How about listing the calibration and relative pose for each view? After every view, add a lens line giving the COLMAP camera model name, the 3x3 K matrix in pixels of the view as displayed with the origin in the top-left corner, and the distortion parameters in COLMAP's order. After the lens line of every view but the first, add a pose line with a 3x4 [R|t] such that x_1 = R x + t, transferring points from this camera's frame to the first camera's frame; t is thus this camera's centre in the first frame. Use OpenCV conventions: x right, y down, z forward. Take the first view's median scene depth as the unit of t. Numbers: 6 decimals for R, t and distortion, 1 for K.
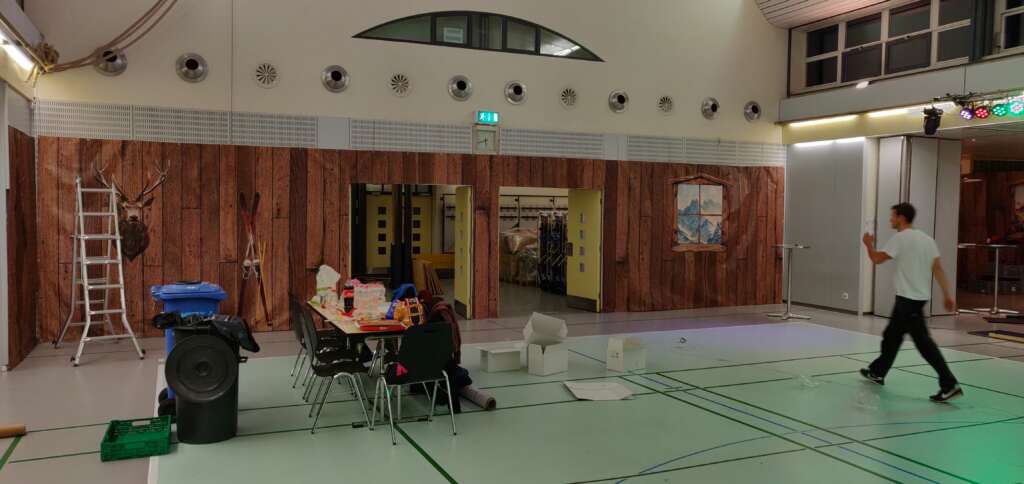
lens RADIAL K [[785.6, 0, 512.0], [0, 785.6, 242.0], [0, 0, 1]] dist [-0.010423, 0.098129]
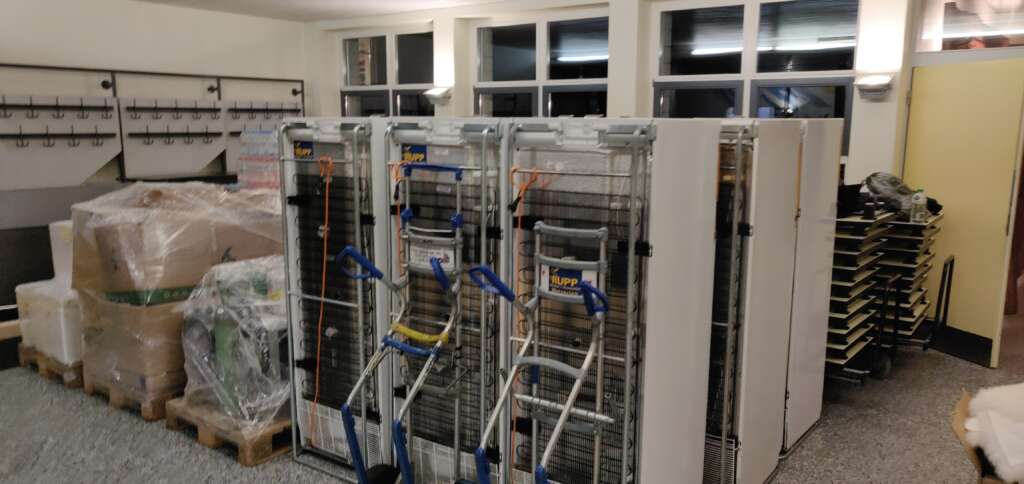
lens RADIAL K [[785.6, 0, 512.0], [0, 785.6, 242.0], [0, 0, 1]] dist [-0.010423, 0.098129]
pose [[0.868017, -0.086030, 0.489025, -0.018823], [0.026733, 0.991545, 0.126982, -0.030742], [-0.495815, -0.097149, 0.862977, 0.766245]]
